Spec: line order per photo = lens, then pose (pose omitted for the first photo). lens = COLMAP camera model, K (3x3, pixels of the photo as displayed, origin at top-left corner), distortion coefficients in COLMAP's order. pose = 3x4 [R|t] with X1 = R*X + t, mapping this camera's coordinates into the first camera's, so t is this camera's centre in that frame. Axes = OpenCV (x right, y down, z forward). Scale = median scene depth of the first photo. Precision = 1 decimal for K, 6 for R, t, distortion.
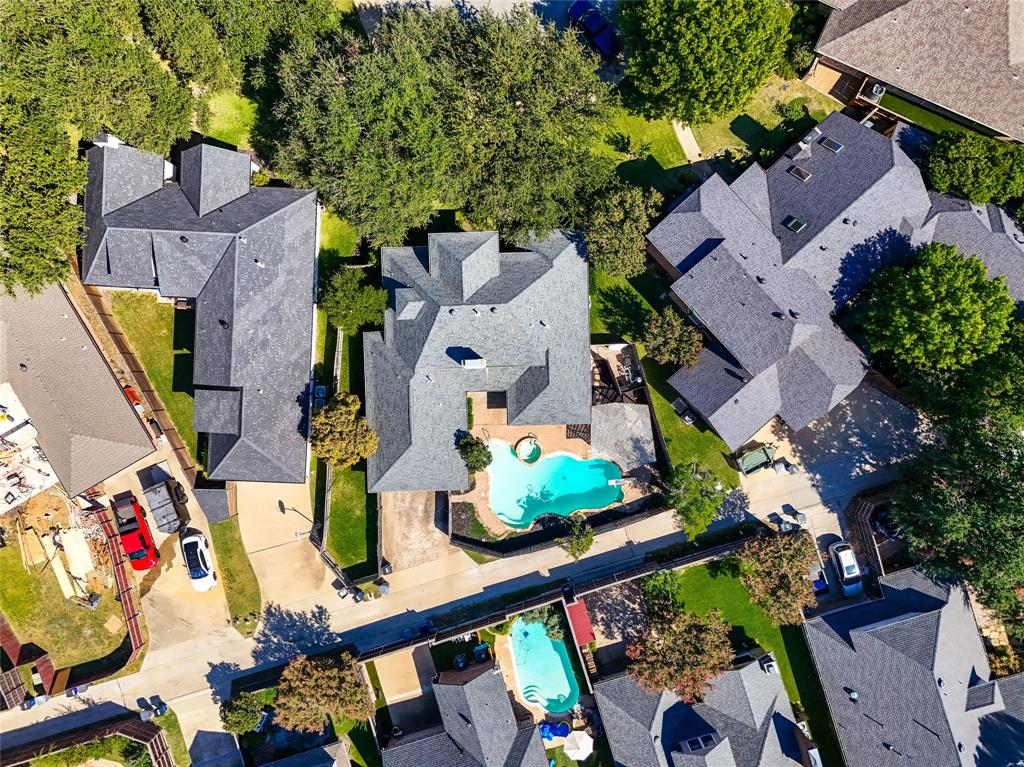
lens RADIAL K [[762.9, 0, 510.5], [0, 762.9, 377.8], [0, 0, 1]] dist [0.049696, -0.023827]
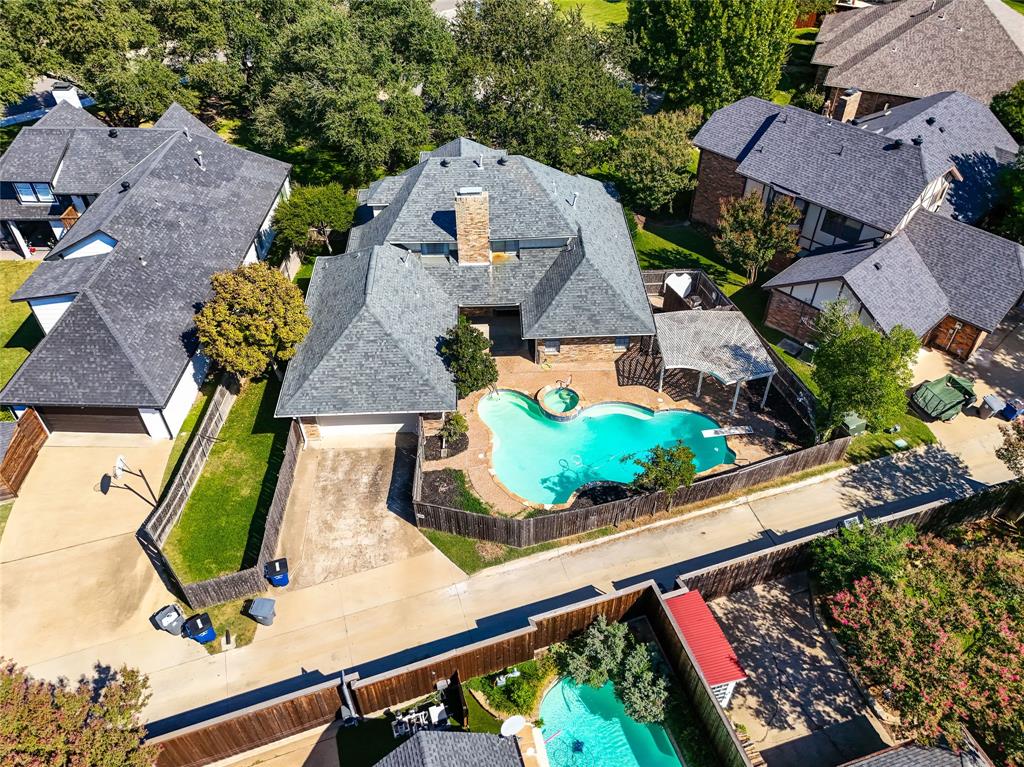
lens RADIAL K [[762.9, 0, 511.3], [0, 762.9, 380.9], [0, 0, 1]] dist [0.049696, -0.023827]
pose [[0.999948, -0.004048, 0.009385, -0.018491], [0.009692, 0.666907, -0.745078, 0.526670], [-0.003243, 0.745130, 0.666912, 0.584431]]
